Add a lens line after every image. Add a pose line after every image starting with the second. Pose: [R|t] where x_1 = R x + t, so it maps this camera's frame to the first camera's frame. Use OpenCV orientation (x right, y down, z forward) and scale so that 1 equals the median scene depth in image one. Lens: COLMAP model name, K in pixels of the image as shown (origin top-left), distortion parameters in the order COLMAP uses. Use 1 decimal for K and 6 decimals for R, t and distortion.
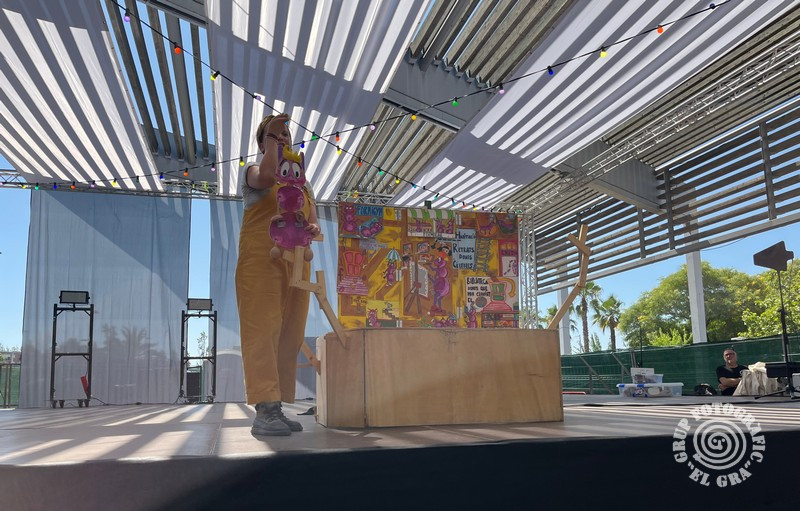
lens RADIAL K [[599.1, 0, 398.8], [0, 599.1, 300.7], [0, 0, 1]] dist [-0.000339, -0.006399]
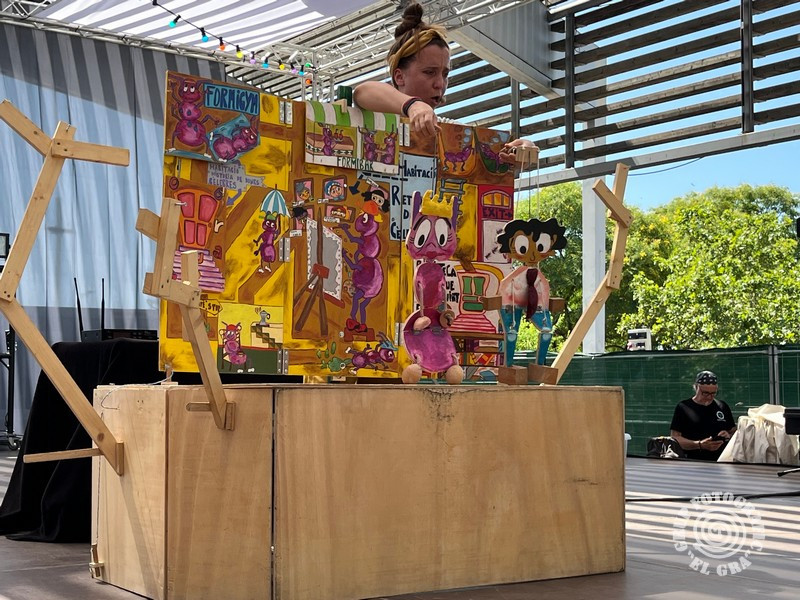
lens RADIAL K [[1219.5, 0, 400.0], [0, 1219.5, 300.0], [0, 0, 1]] dist [0.030052, 0.158959]
pose [[0.932636, 0.046397, 0.357822, -0.240617], [-0.070726, 0.995967, 0.055198, -0.059496], [-0.353818, -0.076787, 0.932157, 0.105710]]
